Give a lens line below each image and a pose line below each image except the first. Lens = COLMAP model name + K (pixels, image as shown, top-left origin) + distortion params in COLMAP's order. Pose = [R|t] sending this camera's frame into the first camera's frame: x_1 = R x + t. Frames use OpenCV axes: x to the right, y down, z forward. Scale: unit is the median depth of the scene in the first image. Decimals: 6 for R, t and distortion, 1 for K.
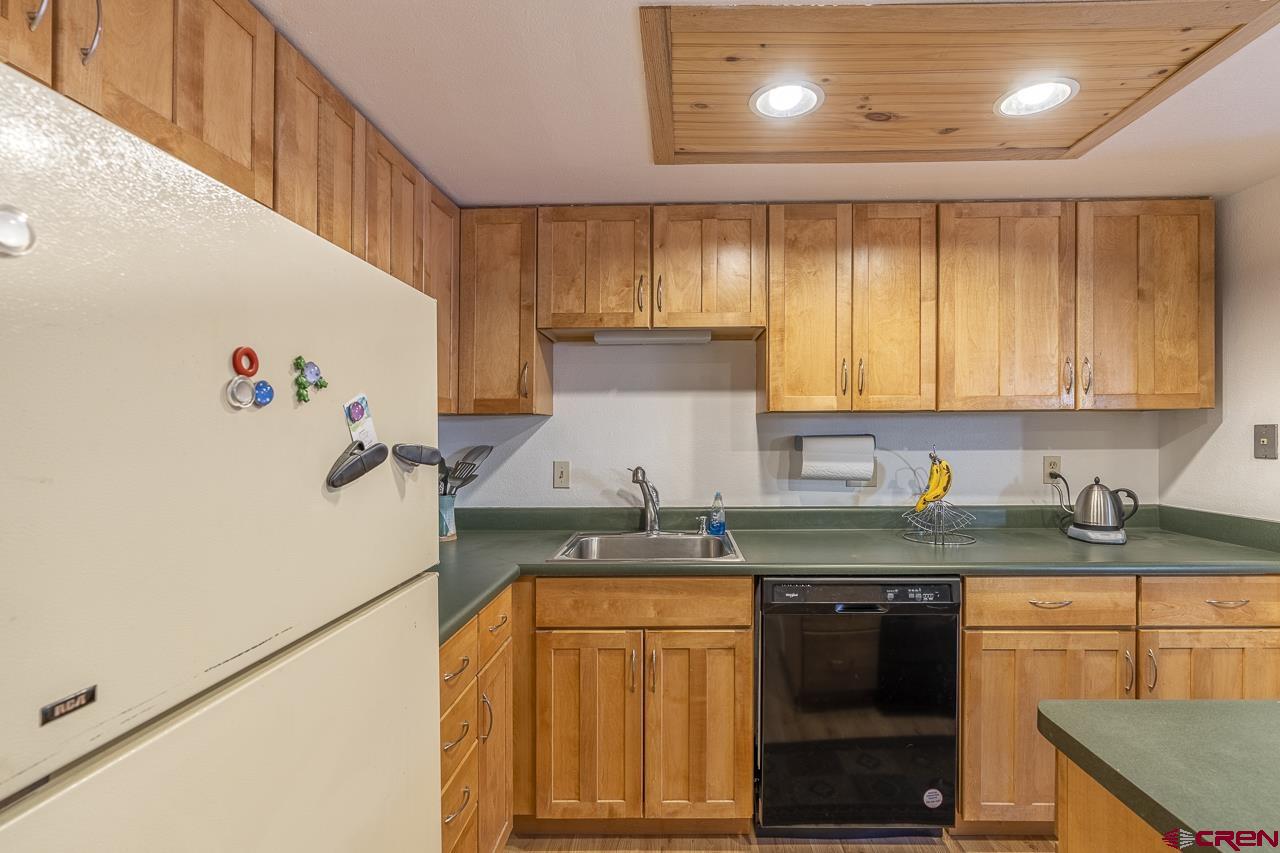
lens RADIAL K [[603.0, 0, 648.9], [0, 603.0, 433.6], [0, 0, 1]] dist [-0.003898, 0.000912]
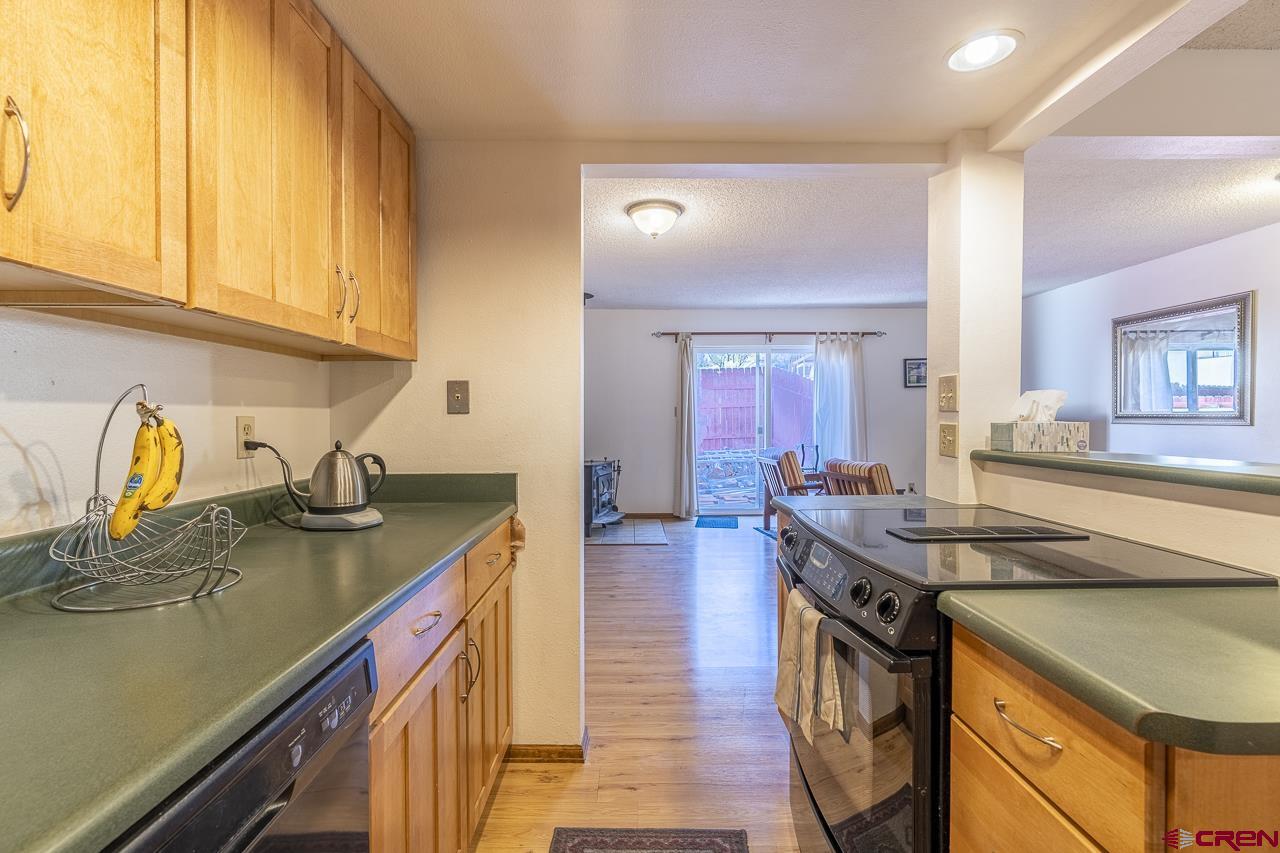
lens RADIAL K [[577.1, 0, 644.3], [0, 577.1, 429.5], [0, 0, 1]] dist [0.000614, 0.000308]
pose [[-0.035840, -0.018968, 0.999178, 0.028532], [0.007221, 0.999789, 0.019238, 0.049072], [-0.999331, 0.007904, -0.035695, 0.673006]]
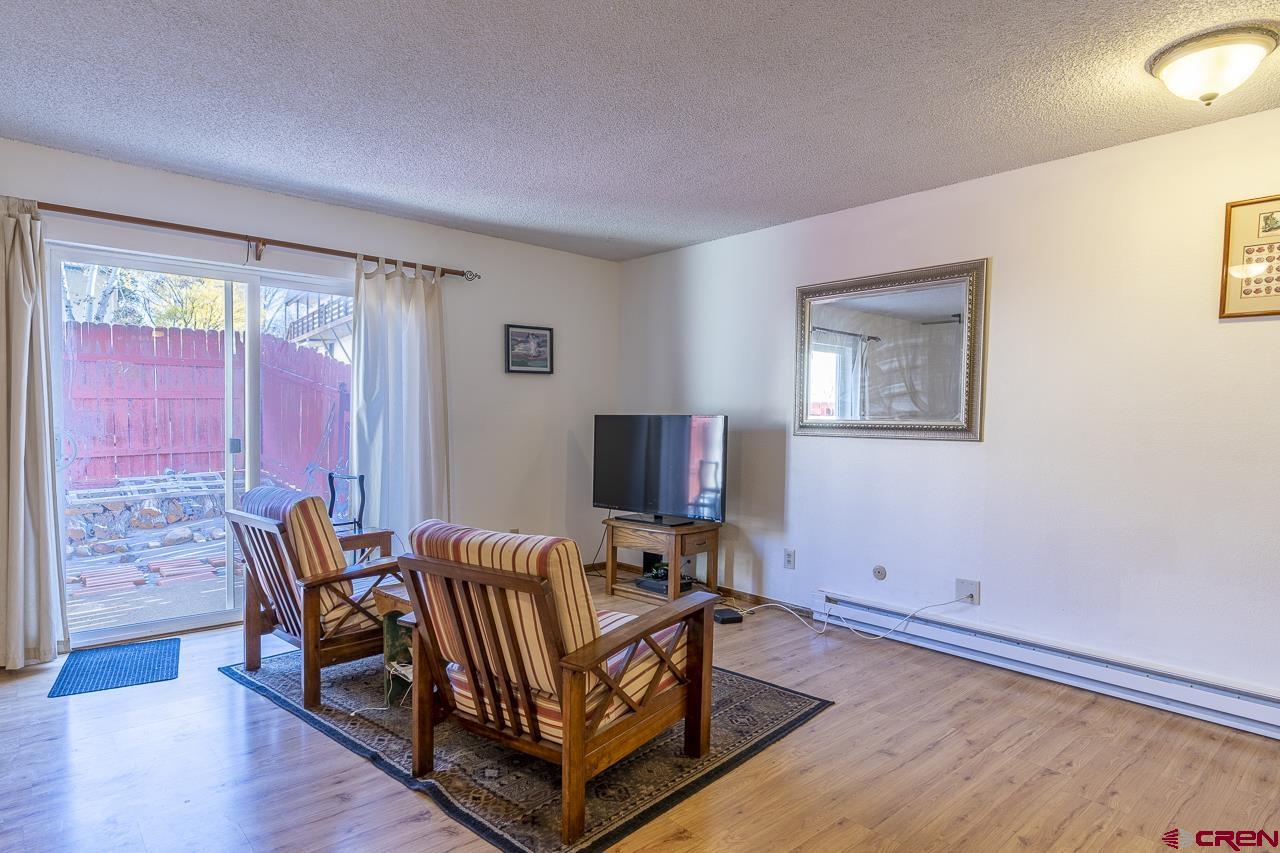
lens RADIAL K [[706.9, 0, 639.2], [0, 706.9, 440.5], [0, 0, 1]] dist [-0.004152, 0.000207]
pose [[-0.680361, -0.027215, 0.732371, 1.093576], [-0.008803, 0.999542, 0.028966, 0.043534], [-0.732824, 0.013260, -0.680289, 0.407940]]
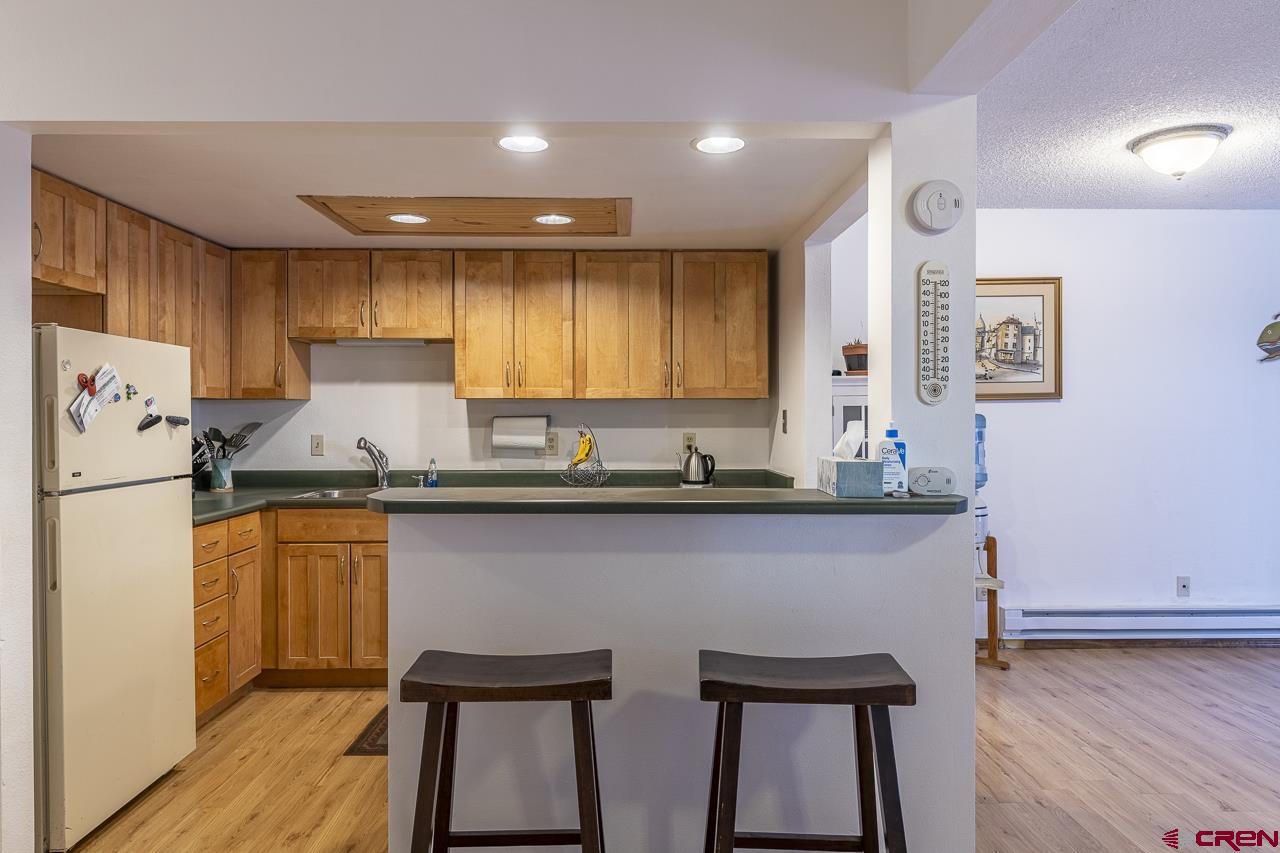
lens RADIAL K [[870.4, 0, 633.4], [0, 870.4, 439.3], [0, 0, 1]] dist [0.003981, 0.004240]
pose [[0.999291, 0.004381, 0.037402, 0.541703], [-0.005251, 0.999717, 0.023203, 0.009013], [-0.037289, -0.023383, 0.999031, -1.051993]]
